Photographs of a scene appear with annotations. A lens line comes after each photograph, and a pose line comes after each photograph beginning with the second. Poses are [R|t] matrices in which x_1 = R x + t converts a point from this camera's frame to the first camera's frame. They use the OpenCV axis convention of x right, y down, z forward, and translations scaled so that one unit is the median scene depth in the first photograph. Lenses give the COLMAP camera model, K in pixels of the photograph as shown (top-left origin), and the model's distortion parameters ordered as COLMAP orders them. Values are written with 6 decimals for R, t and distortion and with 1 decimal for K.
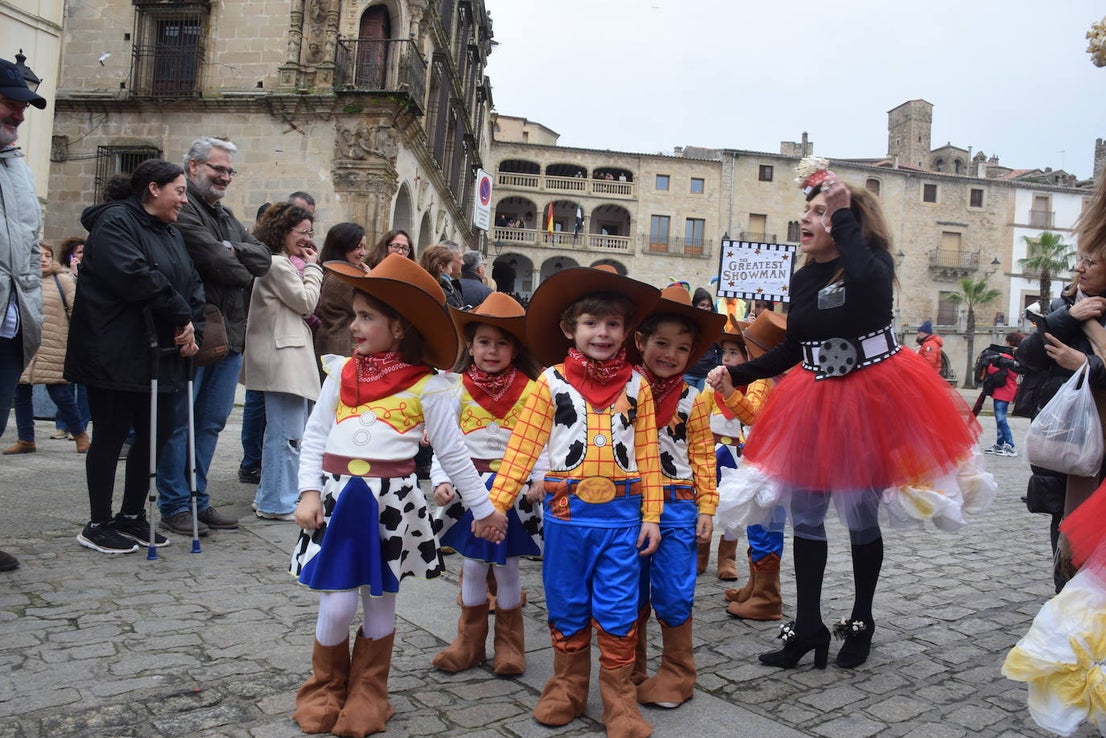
lens RADIAL K [[863.2, 0, 563.0], [0, 863.2, 383.1], [0, 0, 1]] dist [-0.158299, 0.123422]
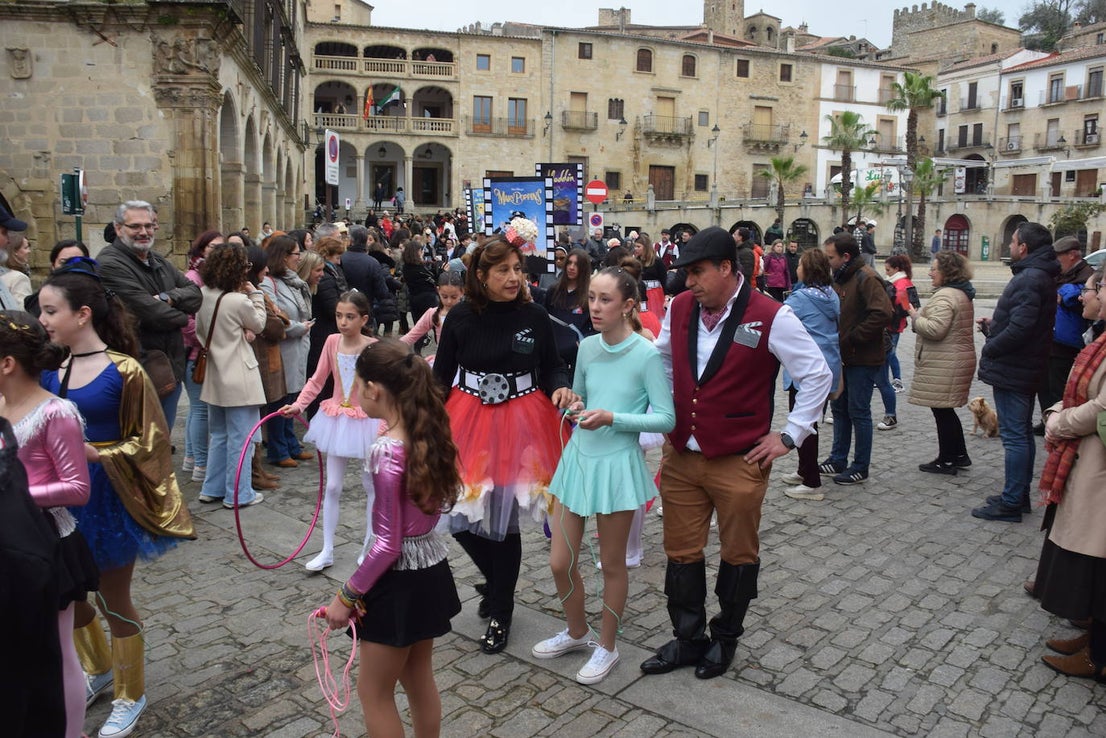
lens RADIAL K [[863.2, 0, 561.5], [0, 863.2, 370.9], [0, 0, 1]] dist [-0.158299, 0.123422]
pose [[0.979506, -0.071419, 0.188327, -0.005325], [0.045004, 0.988989, 0.140982, -0.014541], [-0.196322, -0.129617, 0.971935, -0.020980]]
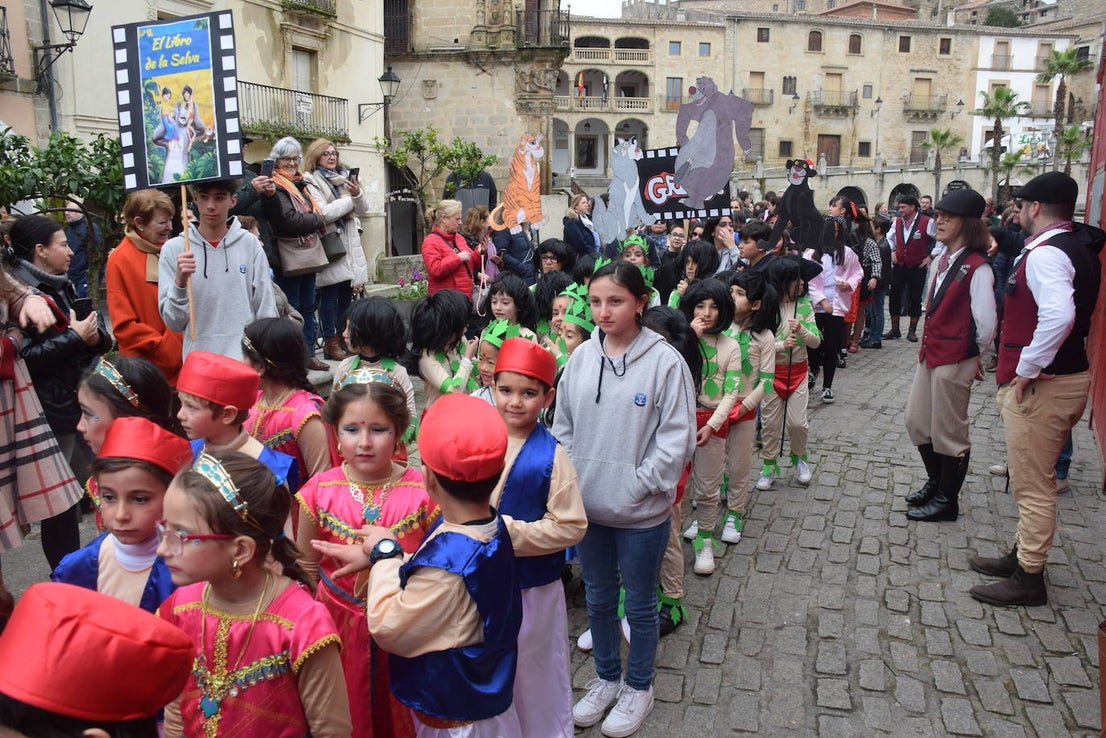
lens RADIAL K [[863.2, 0, 557.6], [0, 863.2, 383.3], [0, 0, 1]] dist [-0.158299, 0.123422]
pose [[0.997681, -0.065317, 0.019138, -0.093799], [0.060539, 0.980099, 0.189054, -0.015587], [-0.031105, -0.187457, 0.981780, -0.200401]]
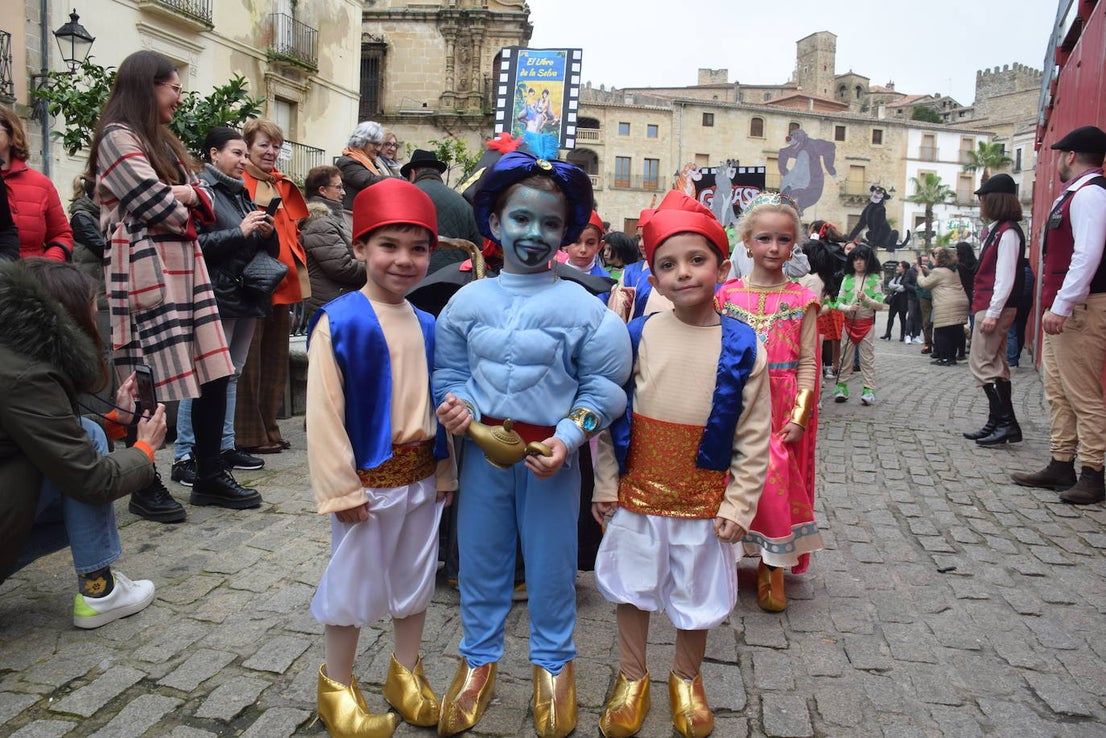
lens RADIAL K [[863.2, 0, 558.8], [0, 863.2, 375.5], [0, 0, 1]] dist [-0.158299, 0.123422]
pose [[0.994095, -0.041302, 0.100347, -0.109376], [0.032019, 0.995205, 0.092419, -0.003548], [-0.103683, -0.088660, 0.990651, -0.207756]]
